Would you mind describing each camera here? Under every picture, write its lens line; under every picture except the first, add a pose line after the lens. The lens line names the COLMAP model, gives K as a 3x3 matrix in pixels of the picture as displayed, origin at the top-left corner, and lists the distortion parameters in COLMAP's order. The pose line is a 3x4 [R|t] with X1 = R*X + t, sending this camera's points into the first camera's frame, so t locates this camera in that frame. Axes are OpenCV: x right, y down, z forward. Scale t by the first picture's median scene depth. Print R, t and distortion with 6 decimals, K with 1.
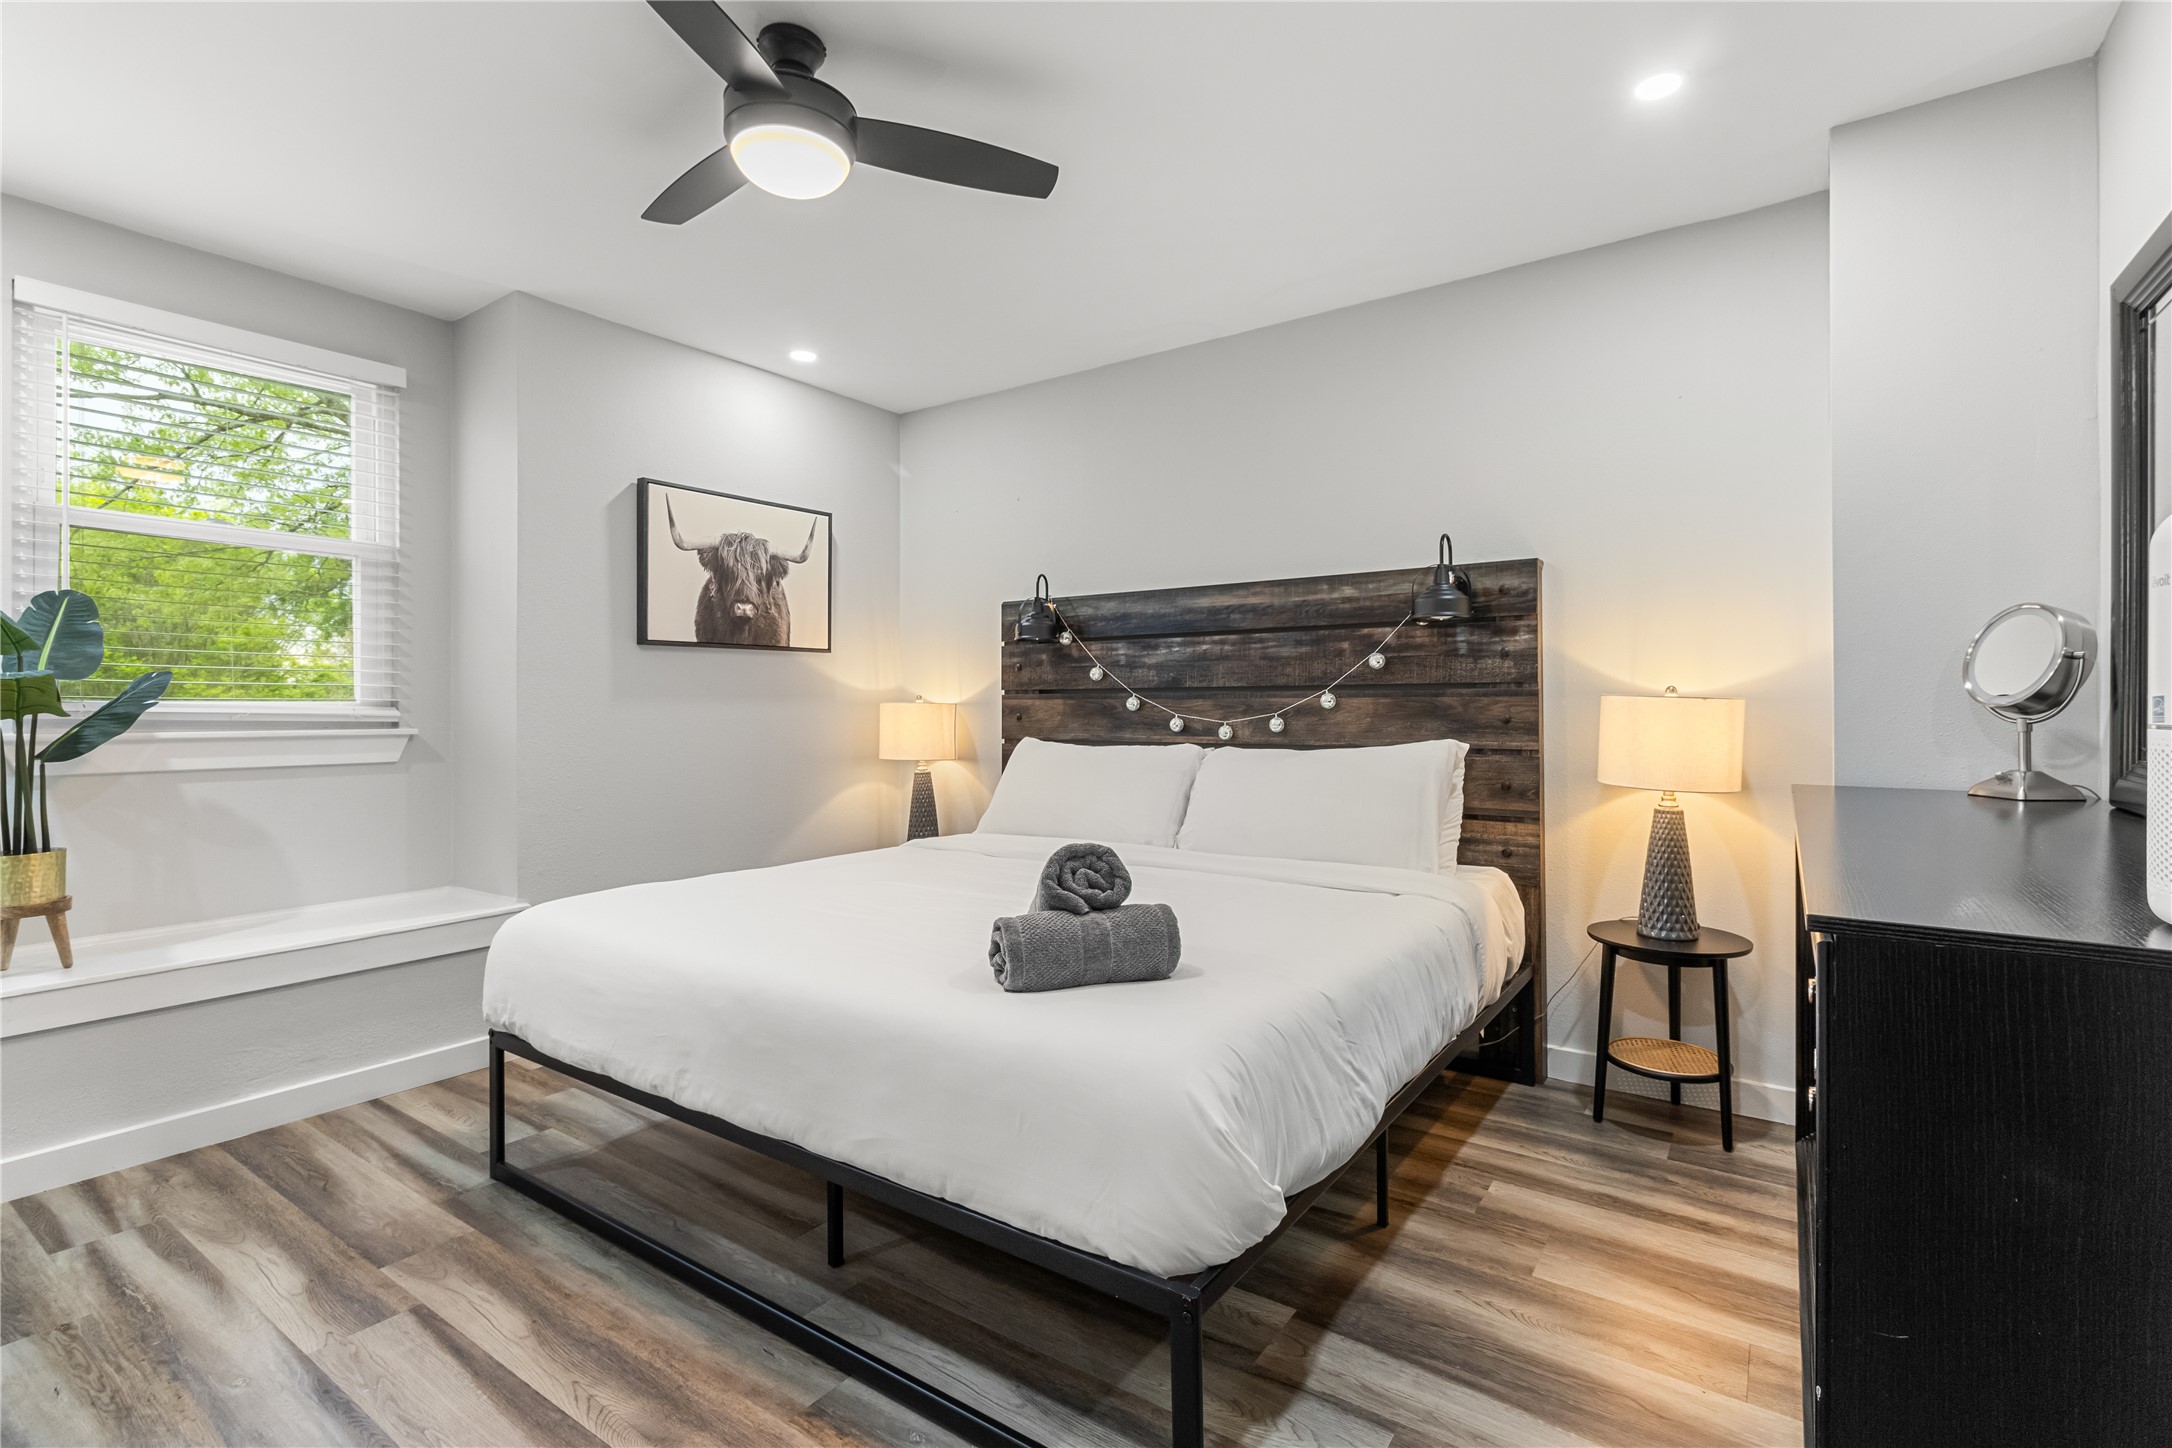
lens RADIAL K [[996.7, 0, 1084.0], [0, 996.7, 706.9], [0, 0, 1]] dist [0.002559, 0.000672]
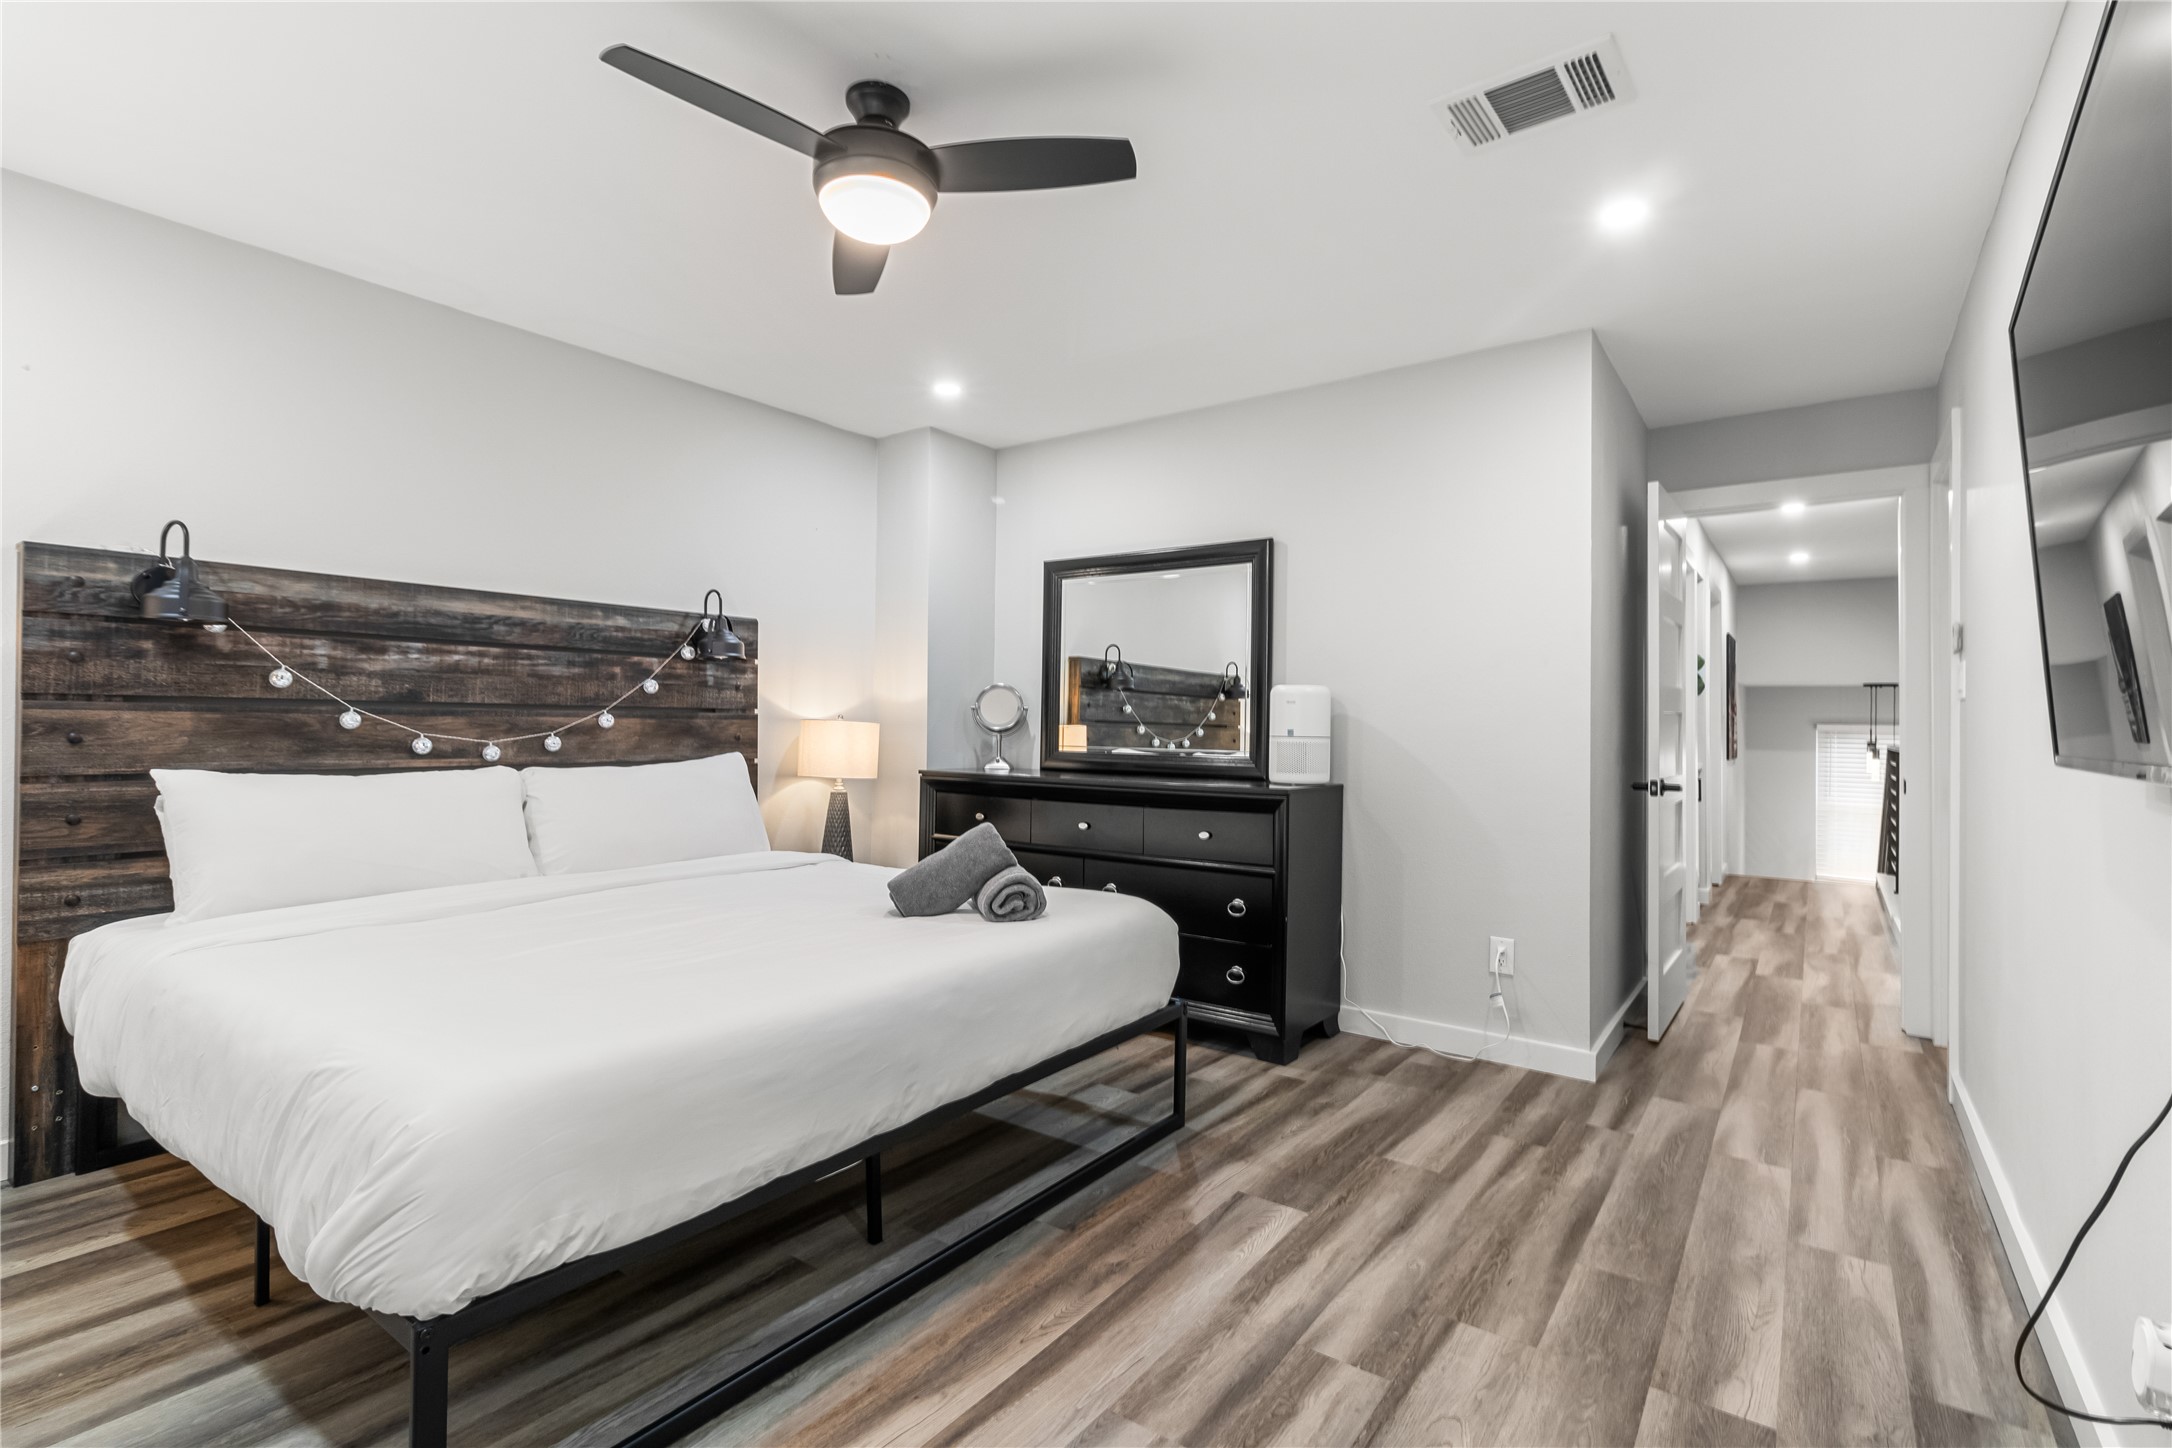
lens RADIAL K [[996.7, 0, 1081.9], [0, 996.7, 728.3], [0, 0, 1]] dist [0.002559, 0.000672]
pose [[0.026271, 0.001916, 0.999653, -0.768275], [-0.008168, 0.999965, -0.001702, -0.000198], [-0.999621, -0.008120, 0.026286, 0.434069]]
